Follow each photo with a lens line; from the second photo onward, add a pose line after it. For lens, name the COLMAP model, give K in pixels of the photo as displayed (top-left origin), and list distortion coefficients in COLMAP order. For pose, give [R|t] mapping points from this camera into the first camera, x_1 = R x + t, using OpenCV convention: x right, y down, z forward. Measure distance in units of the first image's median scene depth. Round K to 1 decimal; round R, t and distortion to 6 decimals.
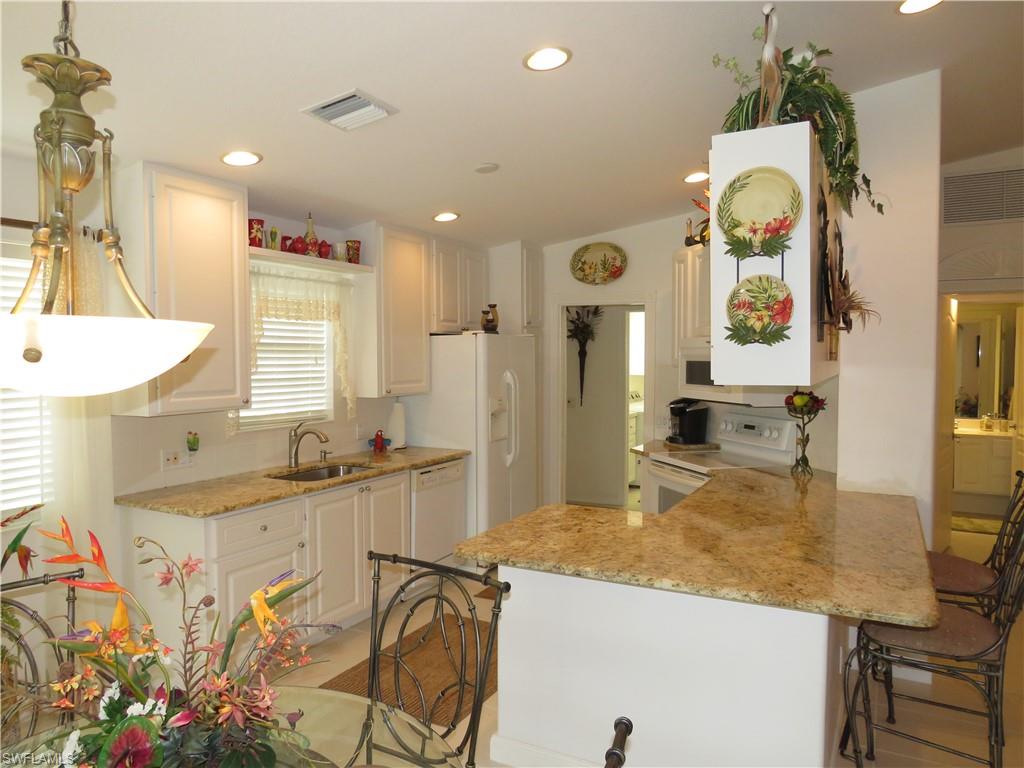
lens RADIAL K [[726.8, 0, 509.2], [0, 726.8, 387.7], [0, 0, 1]] dist [-0.019608, -0.000819]
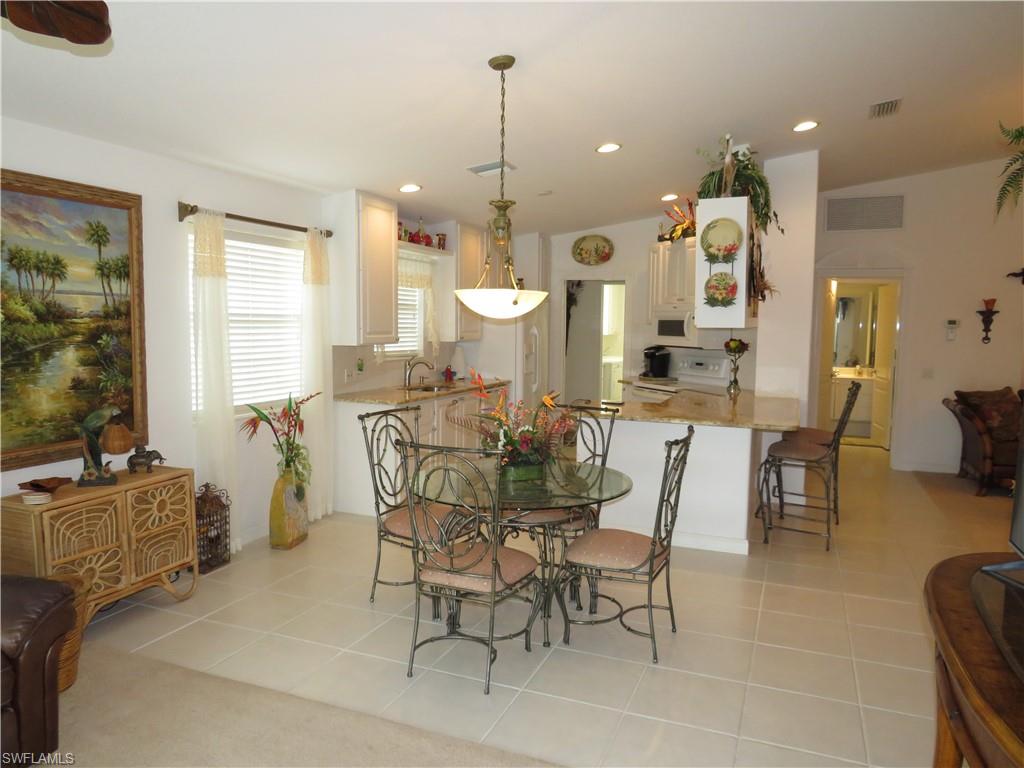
lens RADIAL K [[726.8, 0, 510.8], [0, 726.8, 383.3], [0, 0, 1]] dist [-0.019608, -0.000819]
pose [[0.994573, 0.005536, 0.103897, -0.251876], [-0.009626, 0.999197, 0.038905, 0.045095], [-0.103598, -0.039694, 0.993827, -0.540667]]
